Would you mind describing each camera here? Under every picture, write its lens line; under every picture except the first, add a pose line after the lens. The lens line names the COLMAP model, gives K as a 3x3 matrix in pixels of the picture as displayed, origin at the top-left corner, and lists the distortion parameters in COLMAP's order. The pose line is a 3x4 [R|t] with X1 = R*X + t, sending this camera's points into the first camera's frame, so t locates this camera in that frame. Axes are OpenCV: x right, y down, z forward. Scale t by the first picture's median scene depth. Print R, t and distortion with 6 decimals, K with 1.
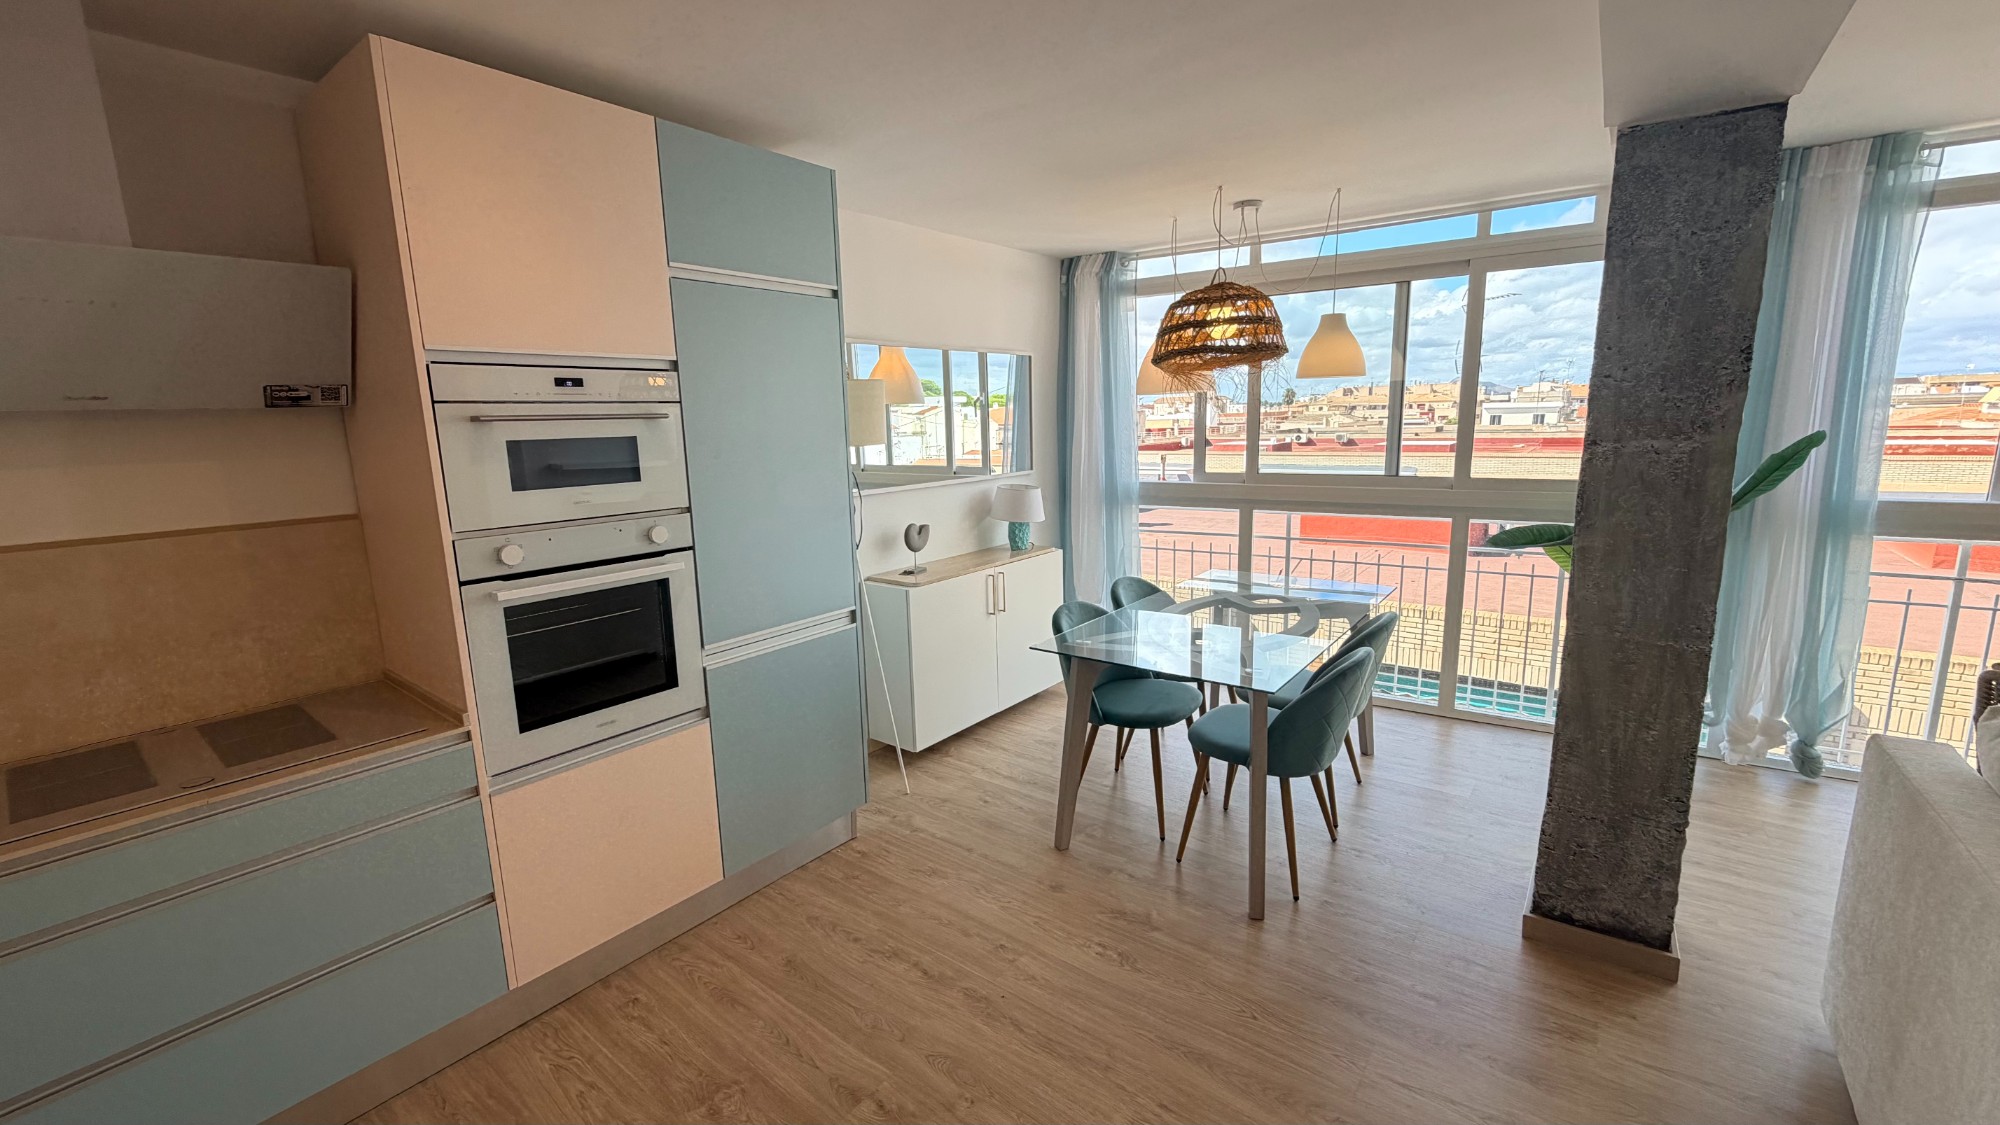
lens RADIAL K [[795.1, 0, 991.4], [0, 795.1, 558.3], [0, 0, 1]] dist [0.000112, 0.000017]
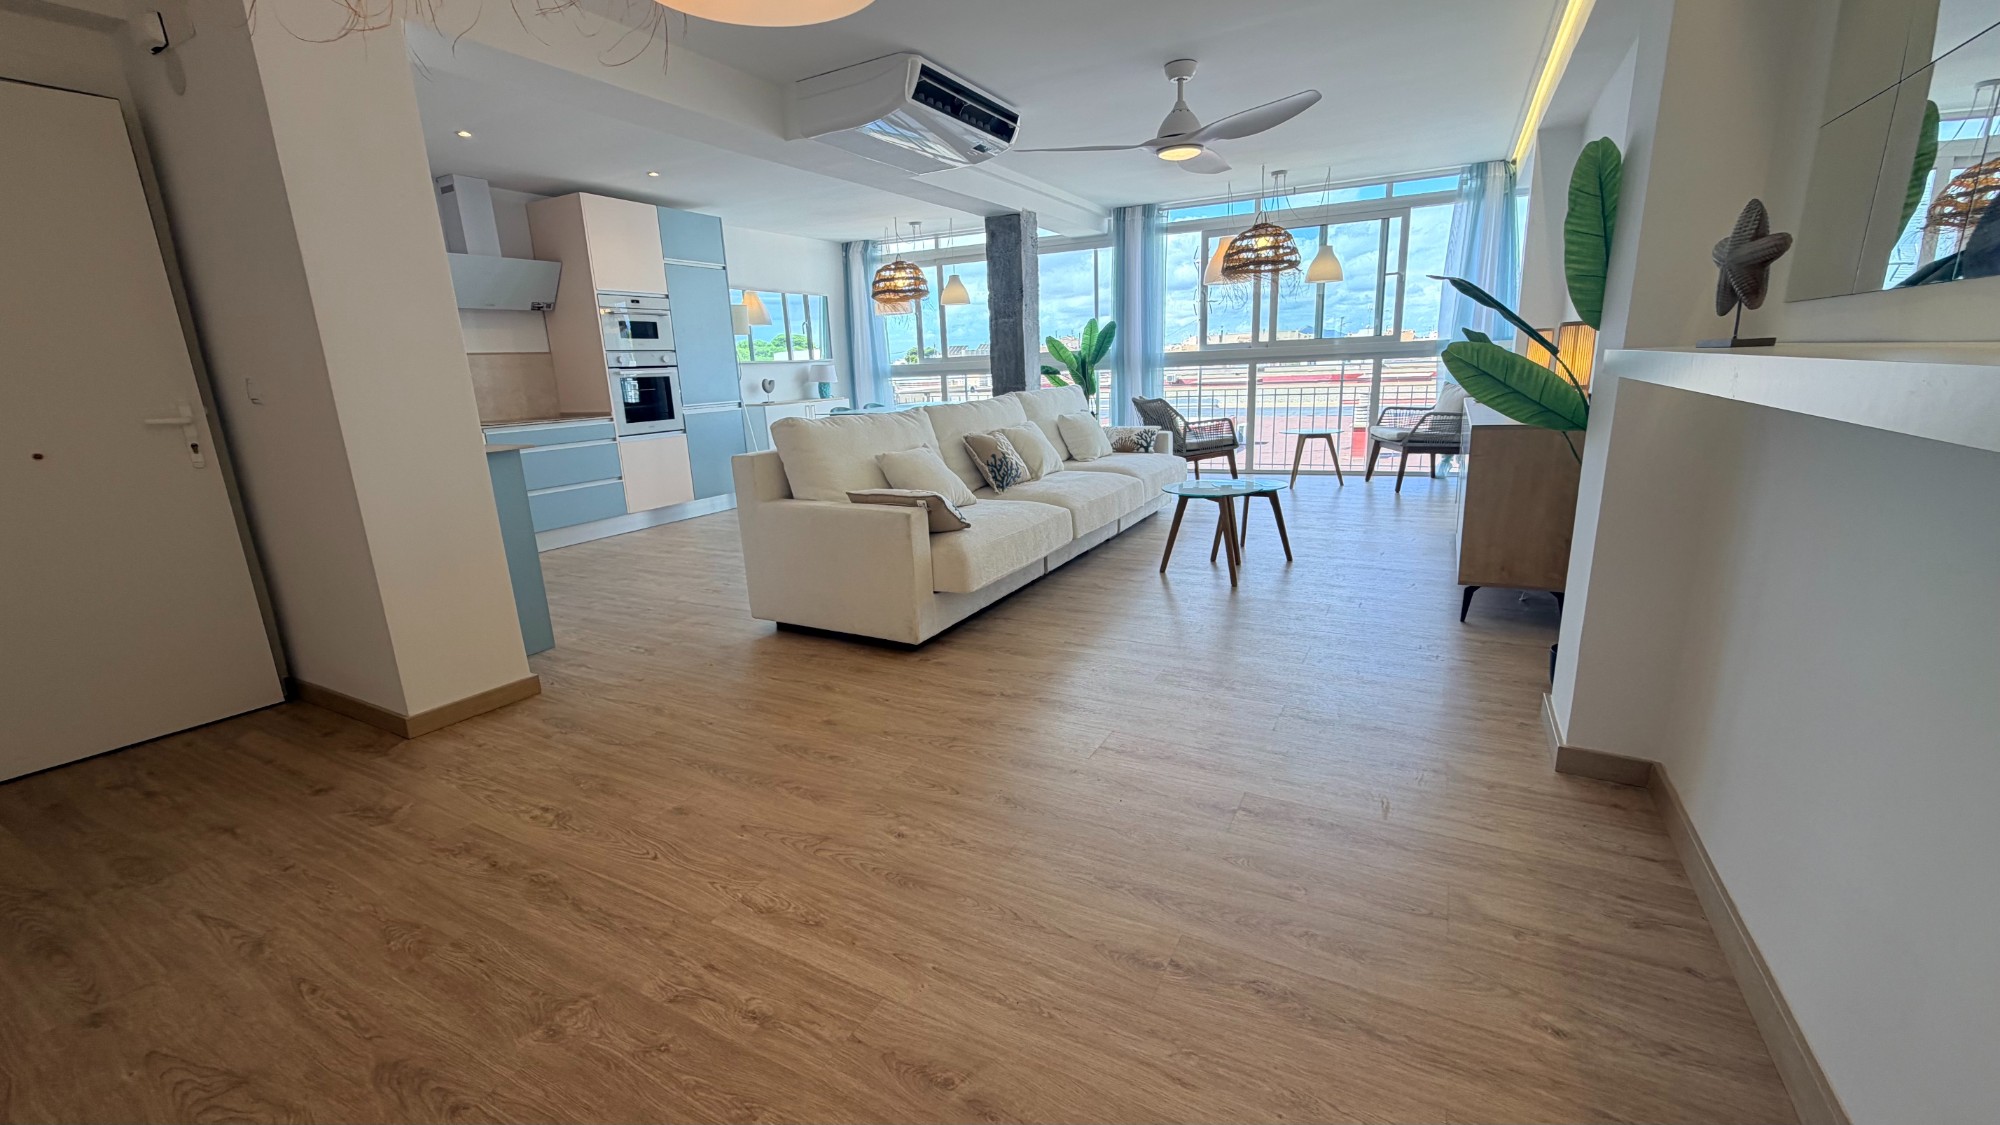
lens RADIAL K [[795.1, 0, 991.4], [0, 795.1, 558.3], [0, 0, 1]] dist [0.000112, 0.000017]
pose [[0.987740, -0.052754, 0.146926, 0.239207], [0.044321, 0.997209, 0.060089, 0.511482], [-0.149685, -0.052841, 0.987321, -1.812161]]
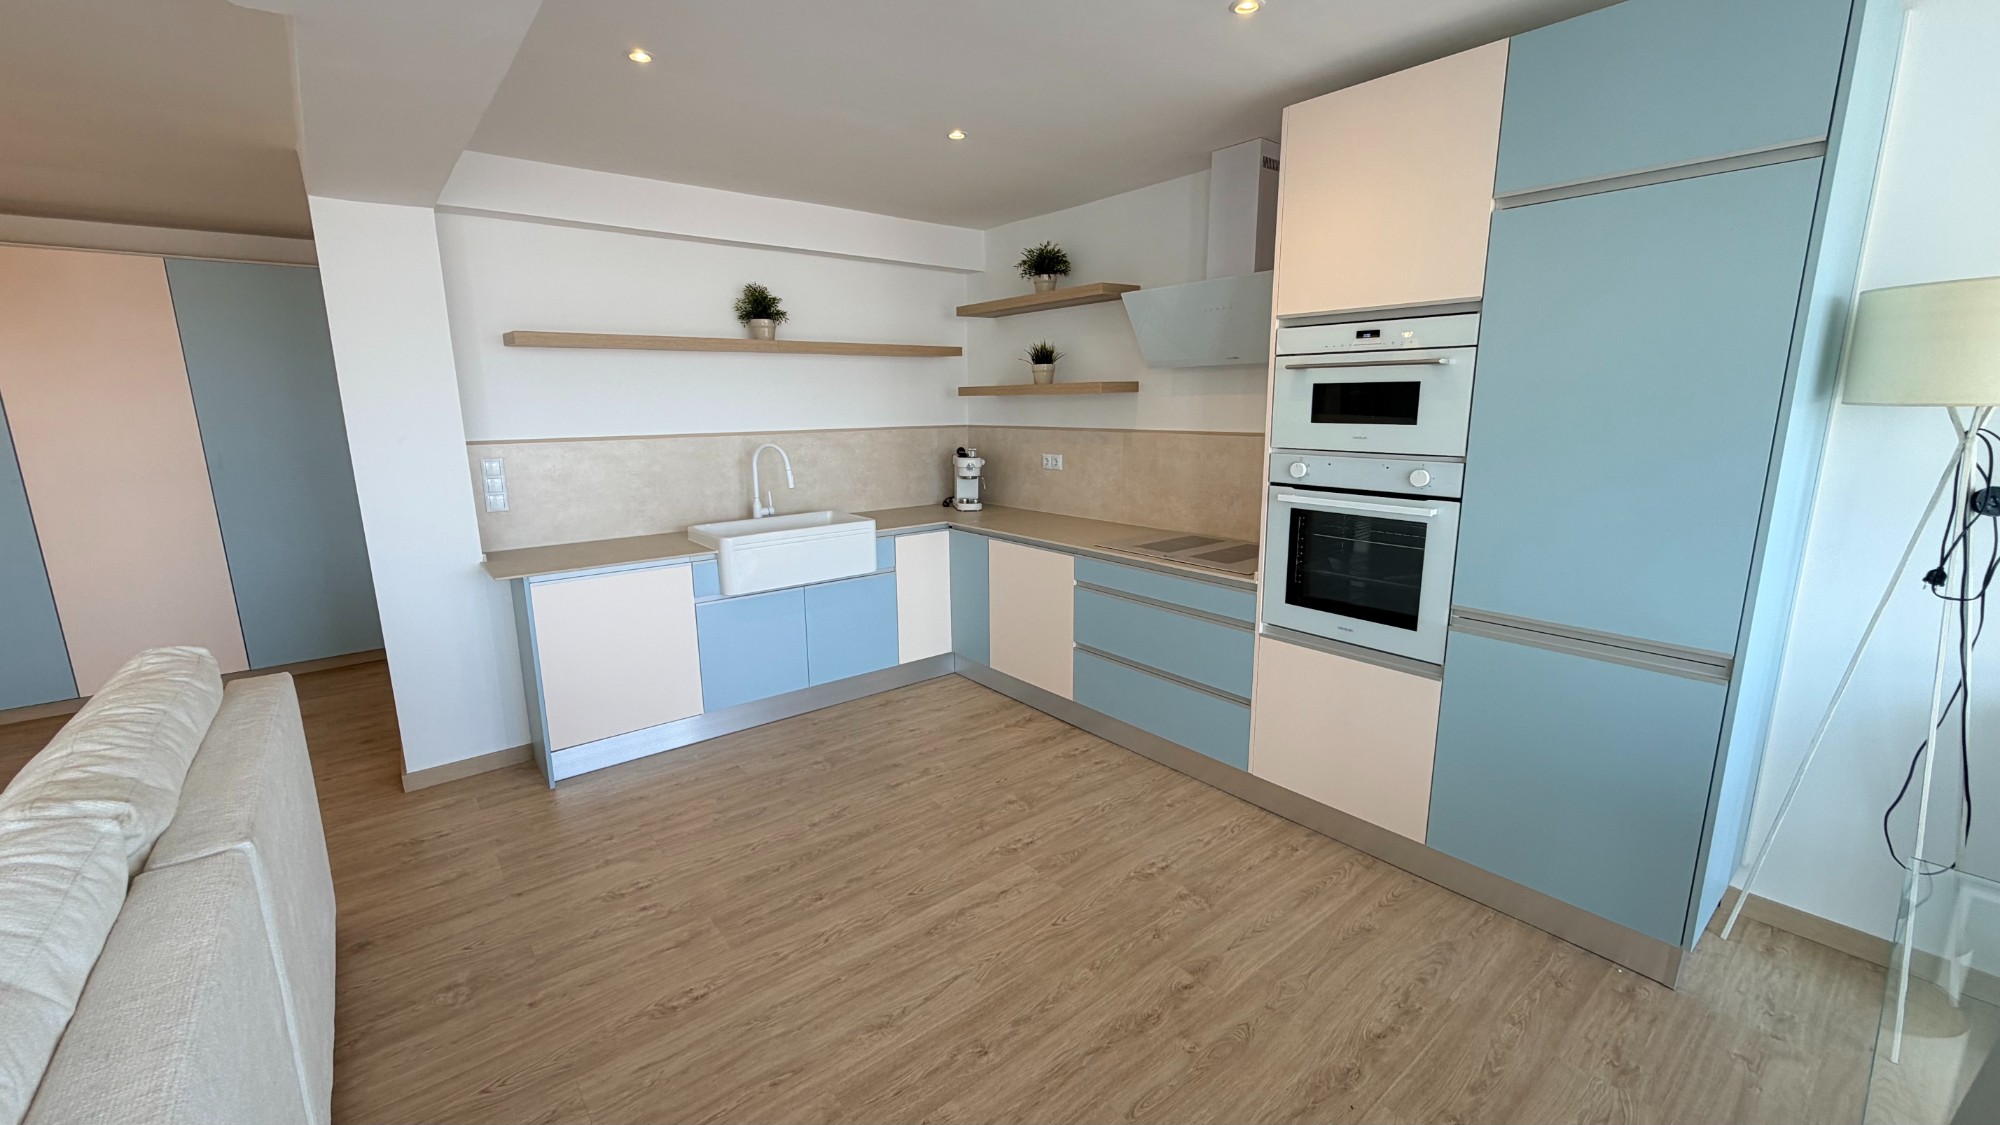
lens RADIAL K [[795.1, 0, 991.4], [0, 795.1, 558.3], [0, 0, 1]] dist [0.000112, 0.000017]
pose [[-0.225535, 0.220478, -0.948959, 0.668301], [-0.154030, 0.953735, 0.258195, -0.105348], [0.961982, 0.204400, -0.181140, 0.638192]]
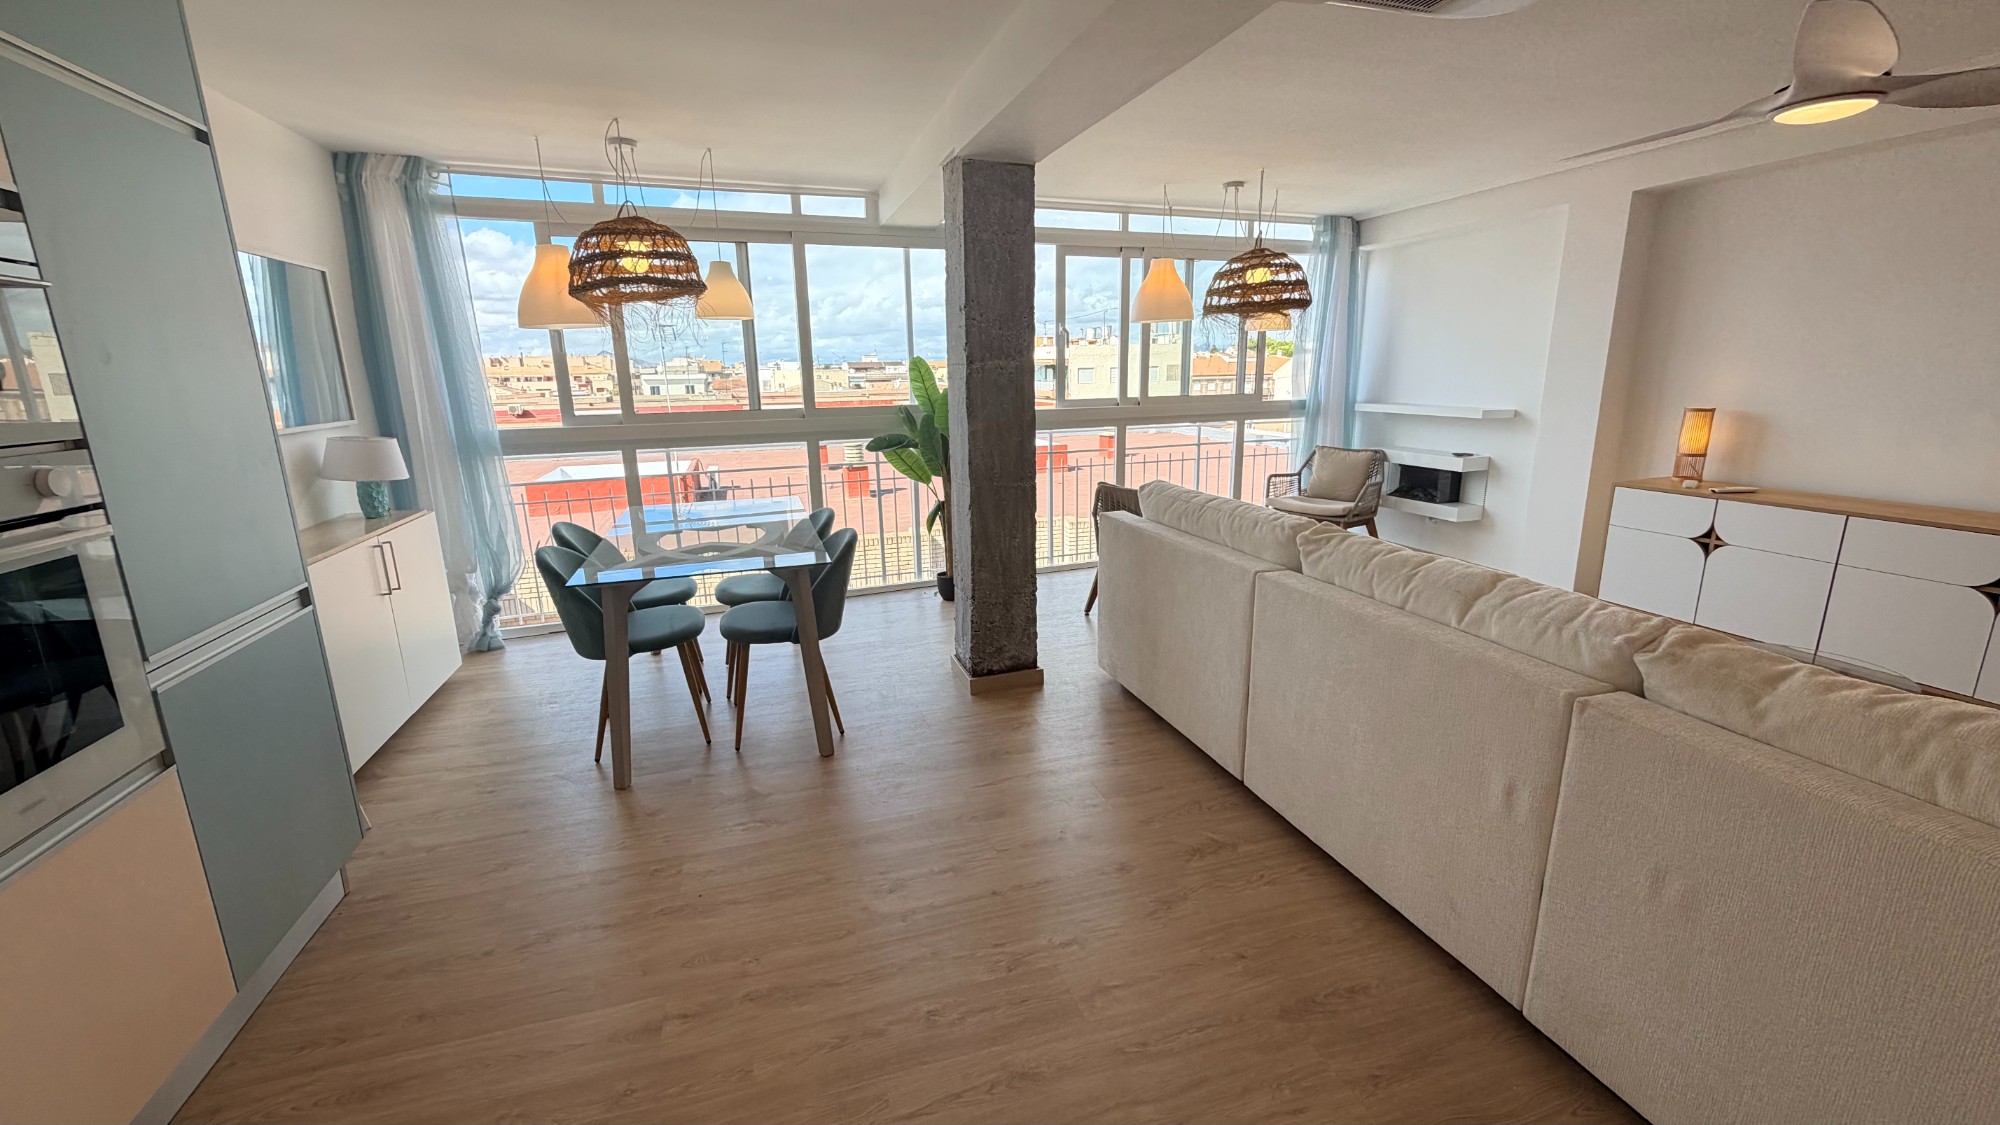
lens RADIAL K [[795.1, 0, 991.4], [0, 795.1, 558.3], [0, 0, 1]] dist [0.000112, 0.000017]
pose [[0.573297, -0.173227, 0.800827, -0.478392], [0.146567, 0.983312, 0.107776, 0.062942], [-0.806132, 0.055587, 0.589119, 0.063337]]
